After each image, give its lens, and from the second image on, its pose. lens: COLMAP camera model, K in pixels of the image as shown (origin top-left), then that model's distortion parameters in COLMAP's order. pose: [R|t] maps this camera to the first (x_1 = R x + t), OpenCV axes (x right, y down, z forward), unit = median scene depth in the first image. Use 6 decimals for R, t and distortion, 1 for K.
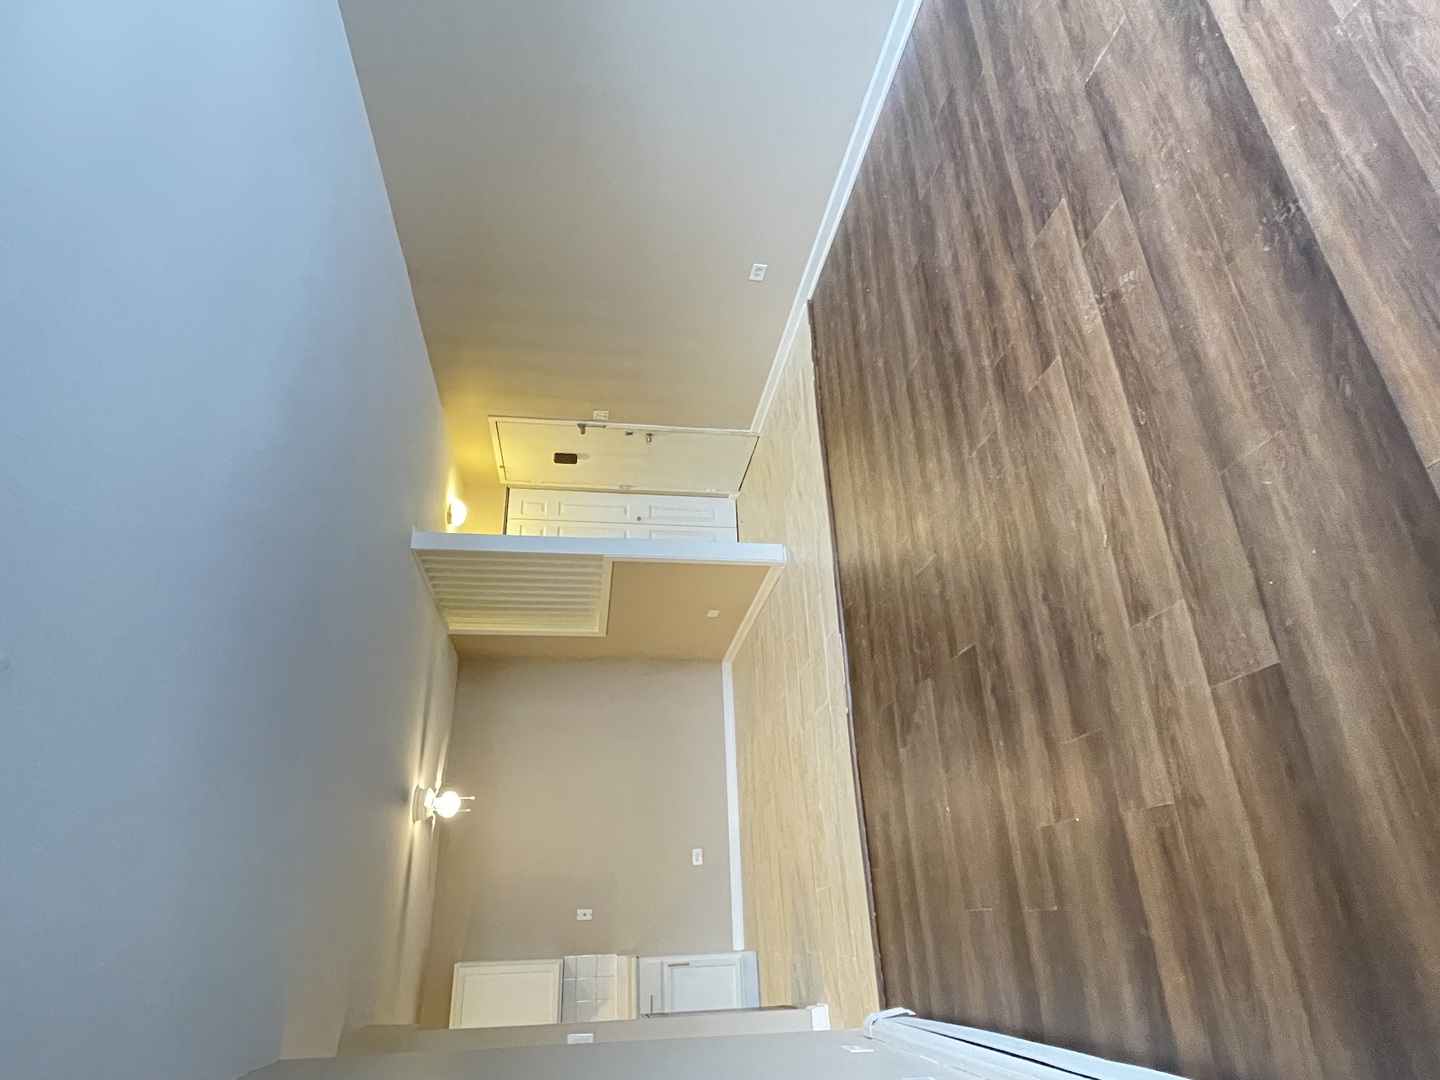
lens RADIAL K [[794.6, 0, 720.0], [0, 794.6, 540.0], [0, 0, 1]] dist [-0.000493, -0.000224]
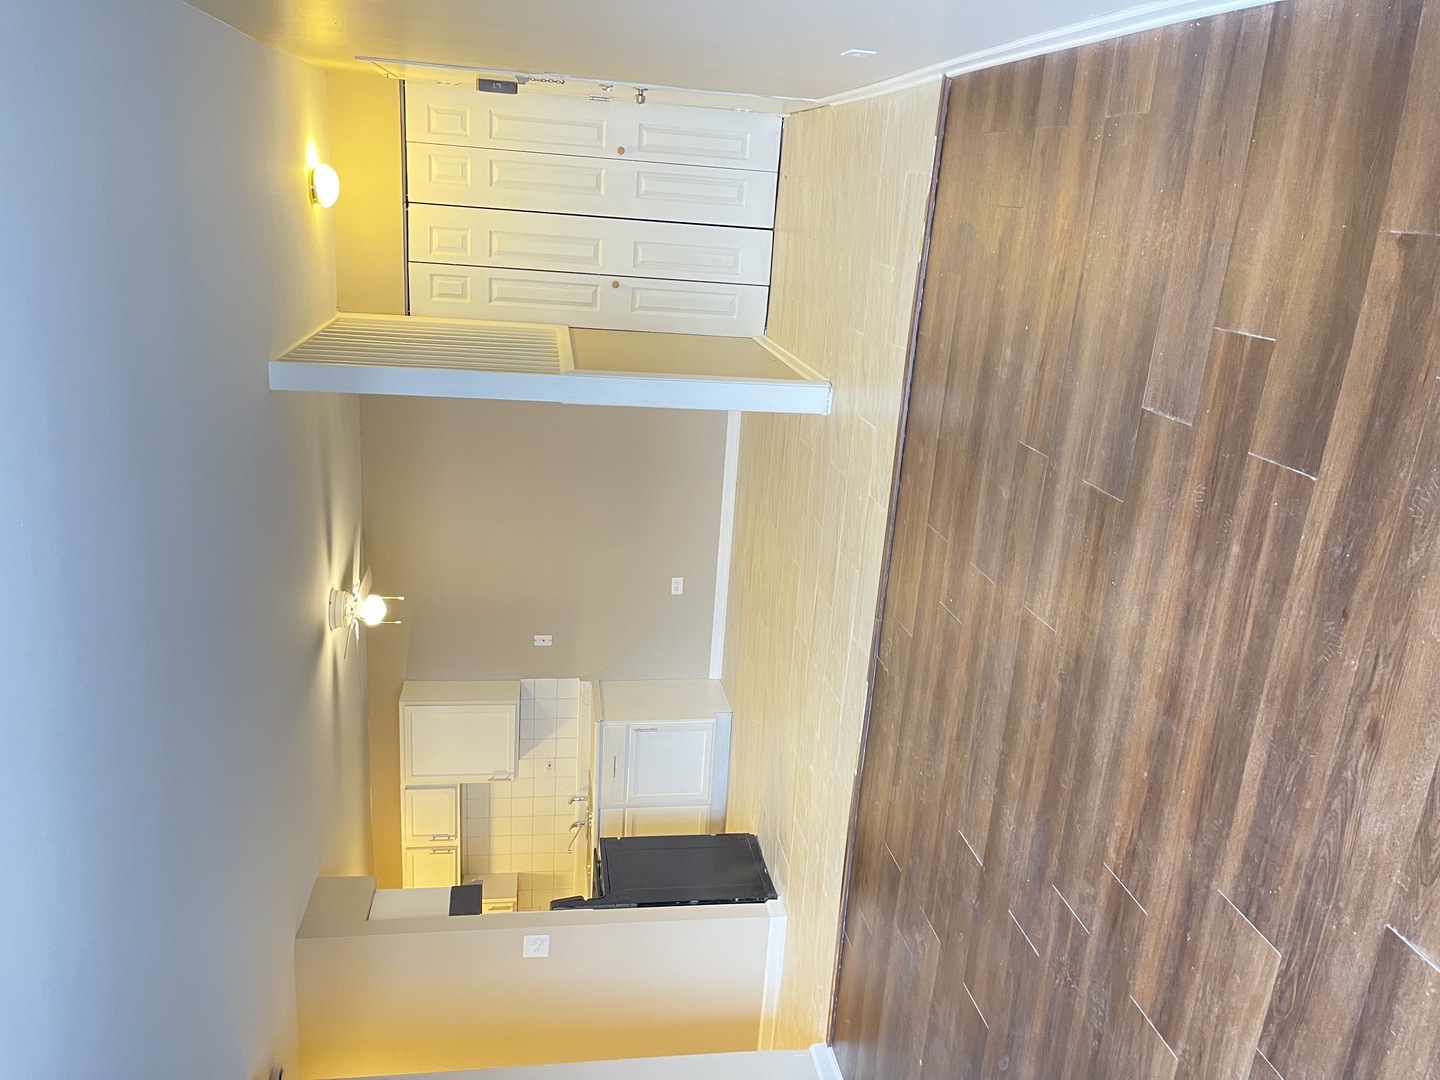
lens RADIAL K [[1068.6, 0, 730.8], [0, 1068.6, 544.5], [0, 0, 1]] dist [0.057633, -0.076162]
pose [[0.994139, 0.101144, 0.038189, -0.020993], [-0.100700, 0.737731, 0.667543, -0.420973], [0.039345, -0.667475, 0.743592, 0.203789]]
